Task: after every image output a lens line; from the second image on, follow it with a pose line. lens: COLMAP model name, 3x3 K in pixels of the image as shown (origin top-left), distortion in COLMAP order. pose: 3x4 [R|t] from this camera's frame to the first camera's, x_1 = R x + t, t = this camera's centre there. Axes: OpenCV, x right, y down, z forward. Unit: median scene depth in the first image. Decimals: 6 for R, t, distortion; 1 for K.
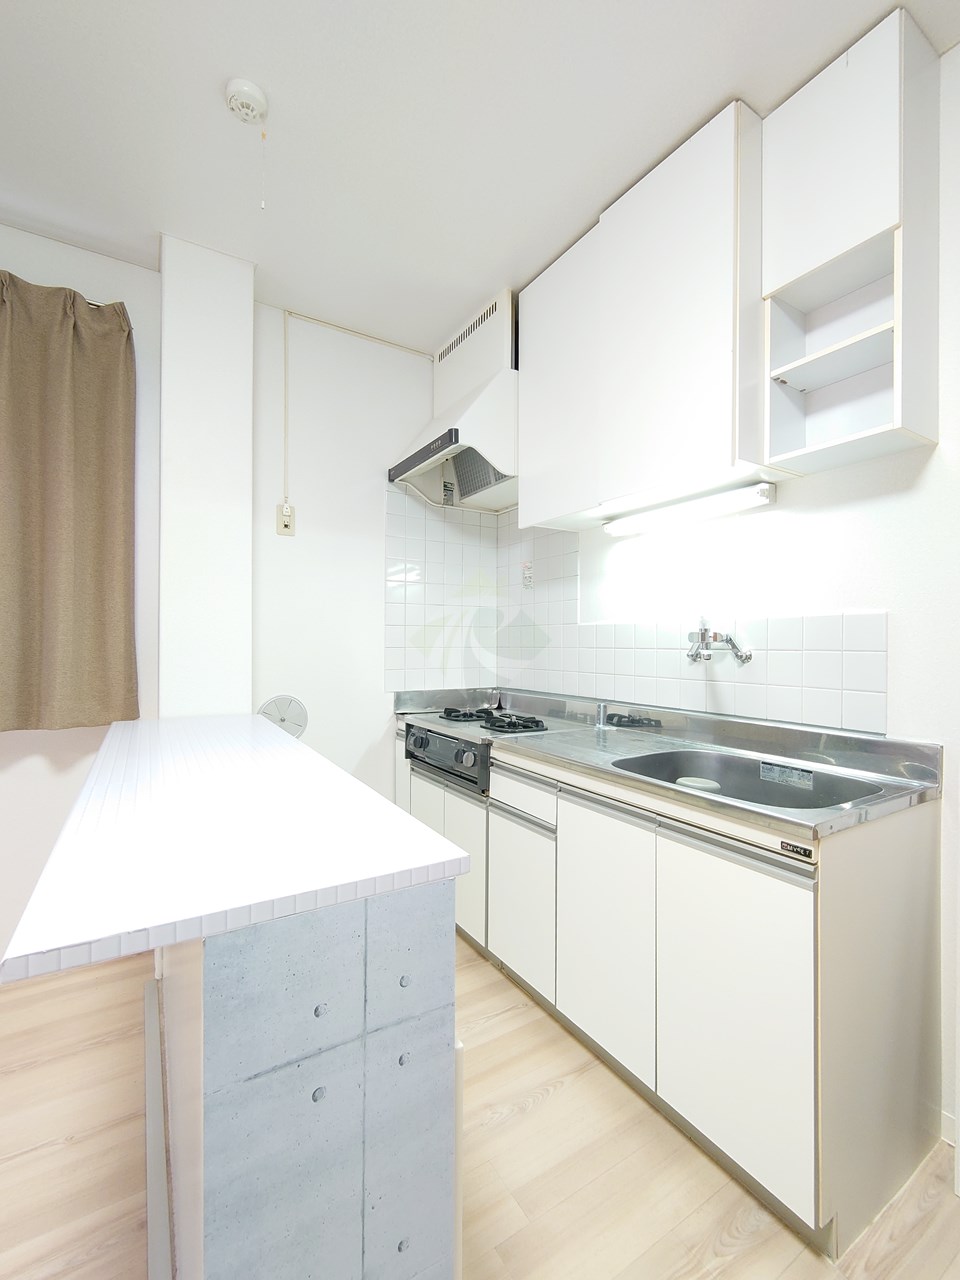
lens RADIAL K [[550.9, 0, 475.0], [0, 550.9, 646.6], [0, 0, 1]] dist [-0.002123, -0.000193]
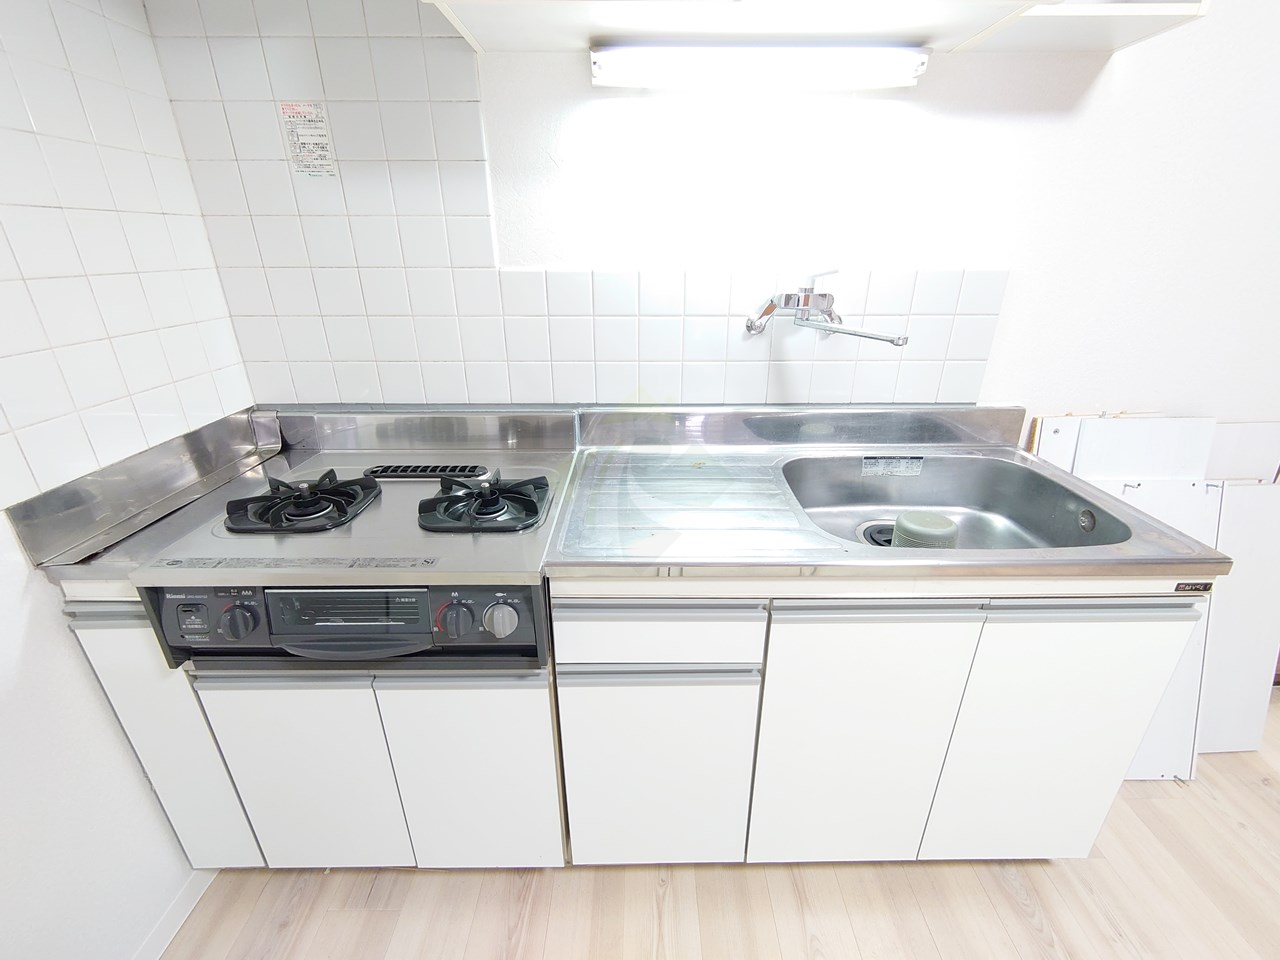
lens RADIAL K [[550.9, 0, 642.9], [0, 550.9, 481.1], [0, 0, 1]] dist [-0.002123, -0.000193]
pose [[0.517876, -0.337387, 0.786114, -0.254455], [0.005403, 0.920213, 0.391381, -0.067993], [-0.855439, -0.198440, 0.478378, 0.692004]]
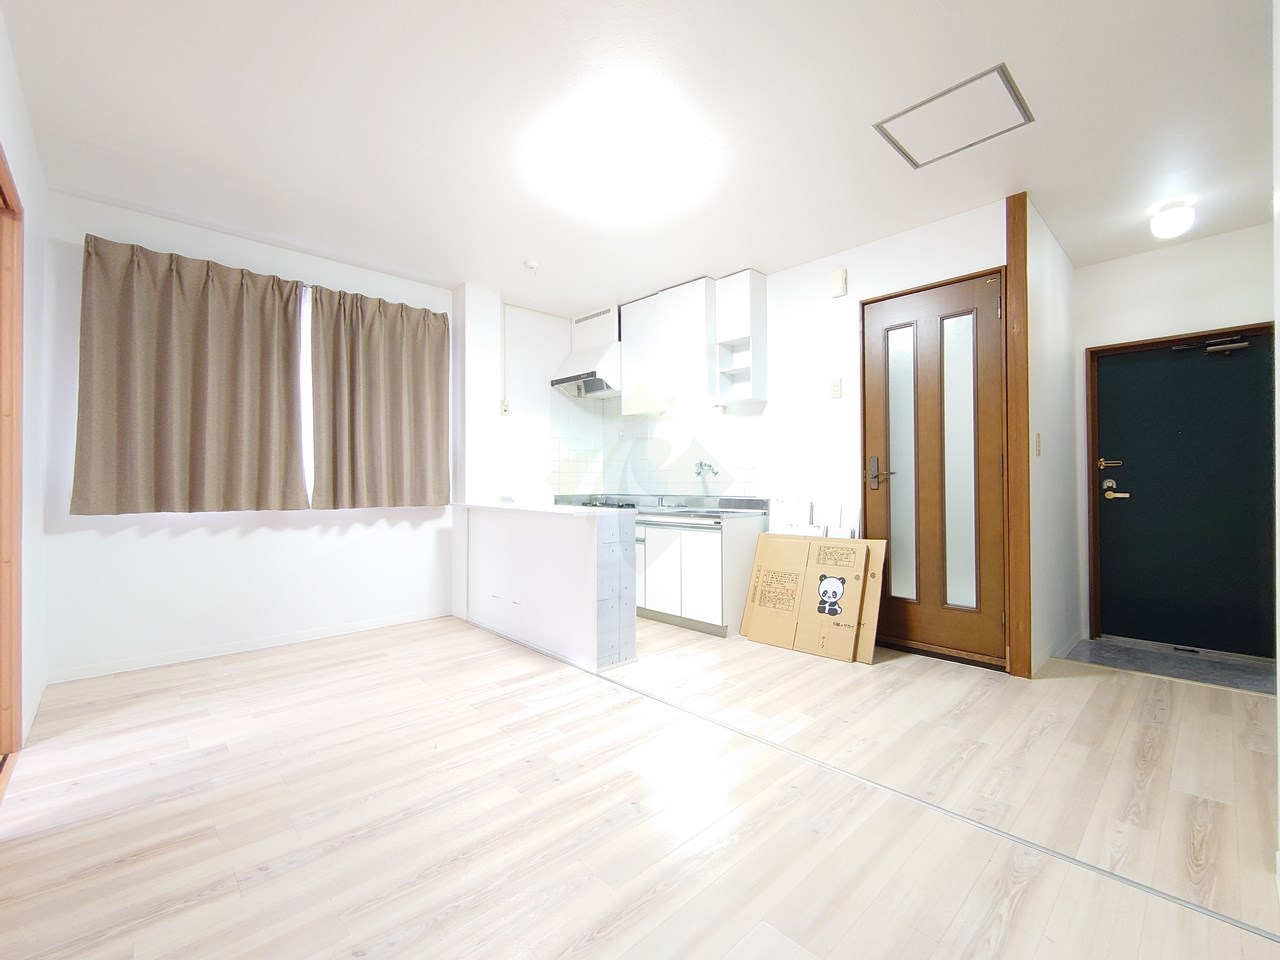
lens RADIAL K [[550.9, 0, 641.5], [0, 550.9, 477.3], [0, 0, 1]] dist [-0.002123, -0.000193]
pose [[0.977402, -0.006051, 0.211303, -0.324560], [0.008595, 0.999901, -0.011121, 0.055848], [-0.211215, 0.012685, 0.977357, -1.201789]]
